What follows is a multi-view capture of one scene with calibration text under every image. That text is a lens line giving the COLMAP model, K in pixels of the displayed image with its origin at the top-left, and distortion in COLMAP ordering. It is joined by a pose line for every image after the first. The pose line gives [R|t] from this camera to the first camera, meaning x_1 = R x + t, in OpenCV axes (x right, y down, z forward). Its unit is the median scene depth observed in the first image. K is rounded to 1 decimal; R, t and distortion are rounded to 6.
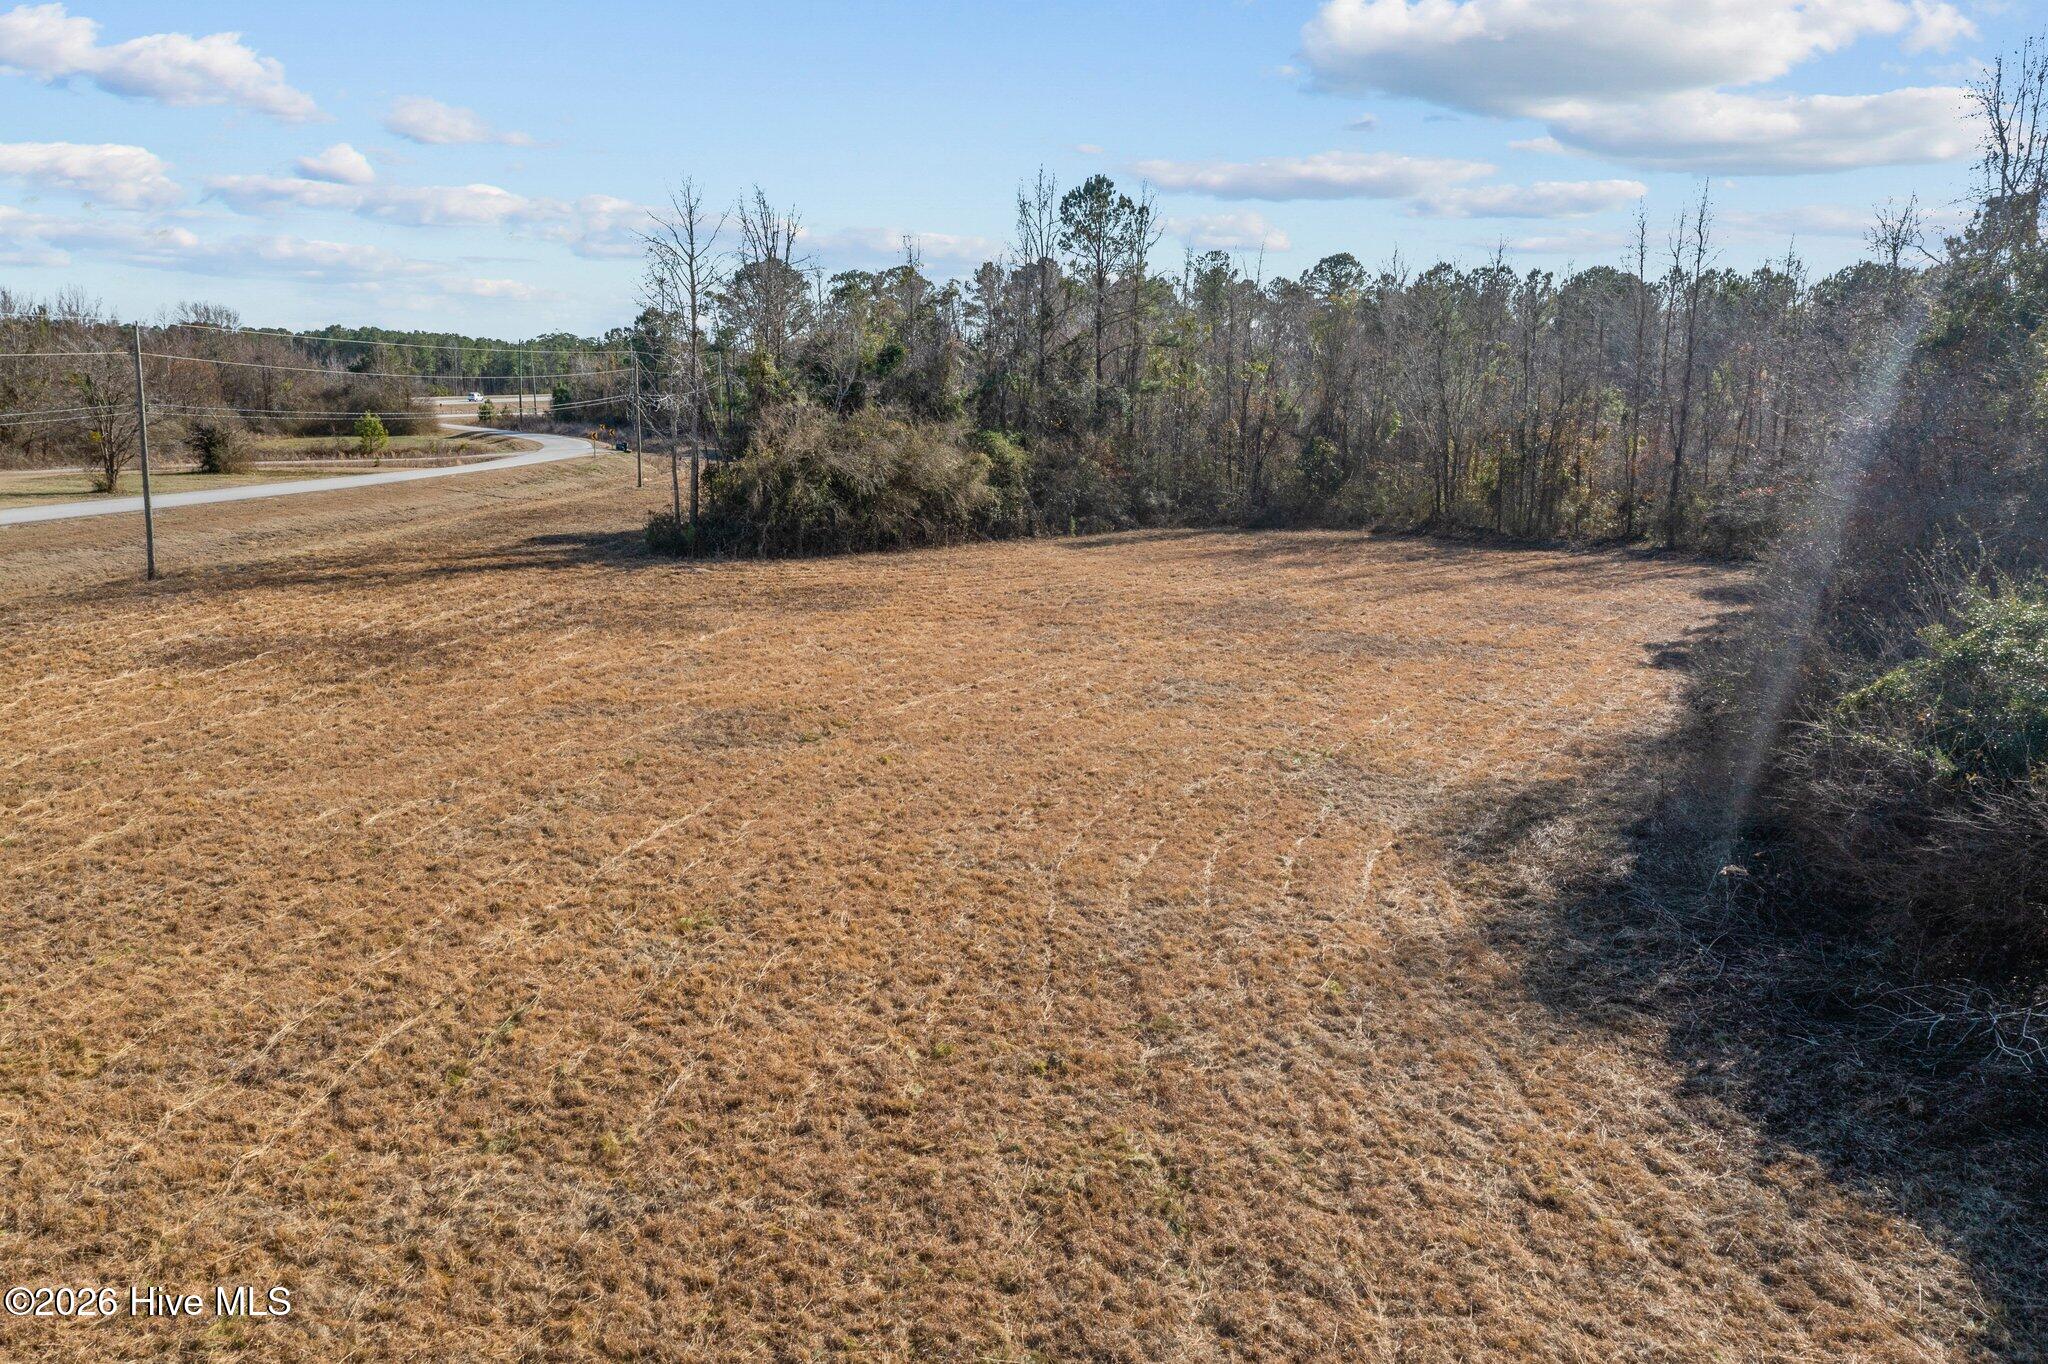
lens RADIAL K [[1640.5, 0, 1023.8], [0, 1640.5, 686.8], [0, 0, 1]] dist [-0.002583, -0.001929]
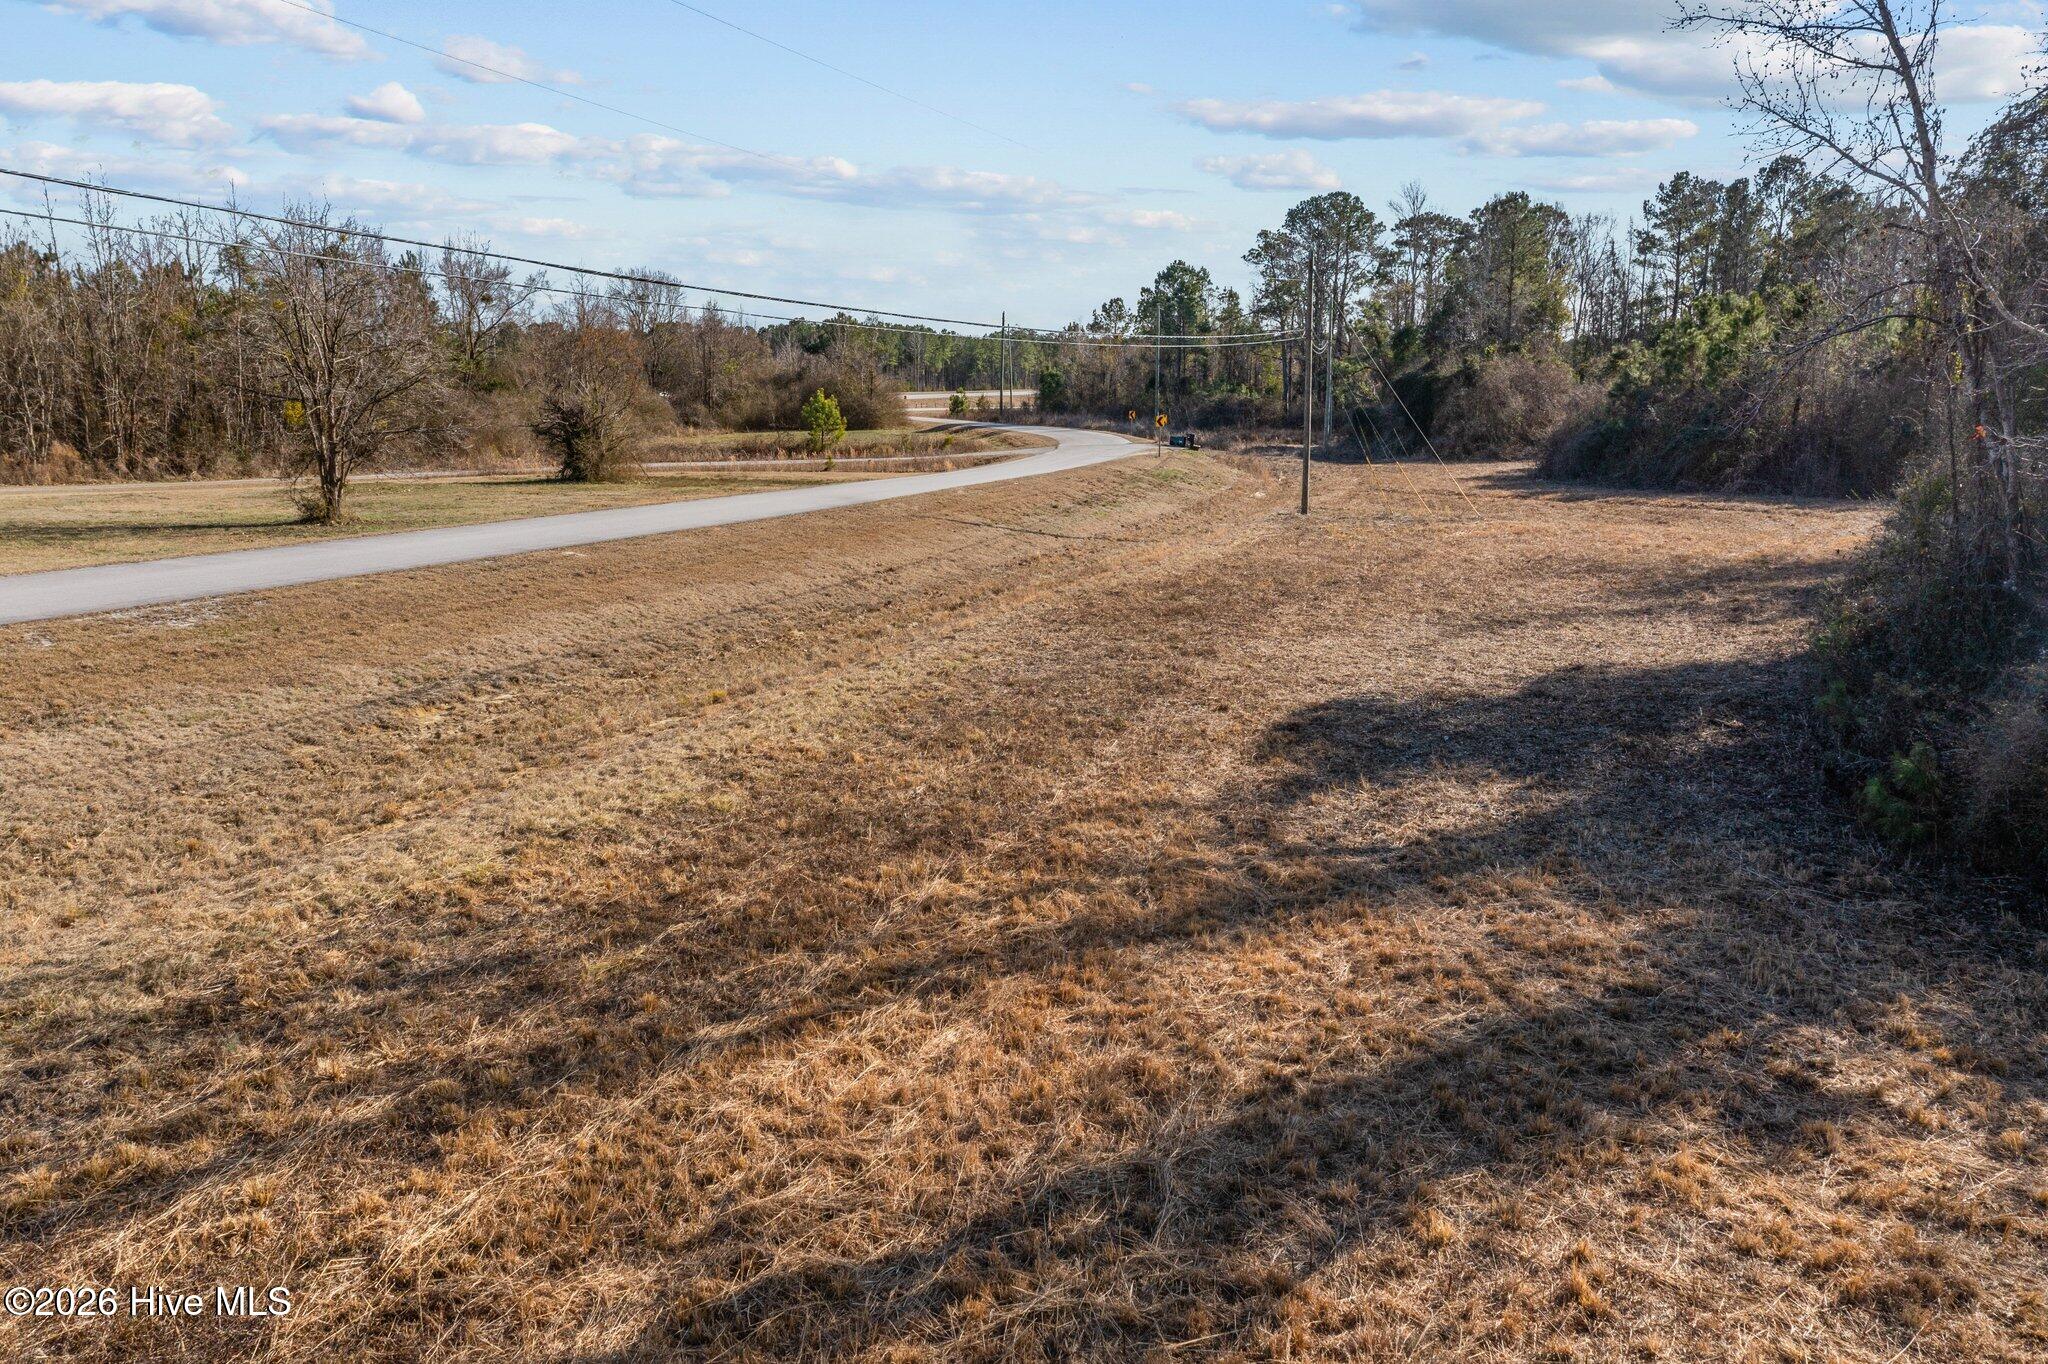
lens RADIAL K [[1659.0, 0, 1022.8], [0, 1659.0, 680.1], [0, 0, 1]] dist [0.013354, 0.002922]
pose [[0.965924, 0.034888, -0.256462, -0.111720], [-0.036590, 0.999329, -0.001867, -0.040011], [0.256225, 0.011187, 0.966552, 0.289876]]
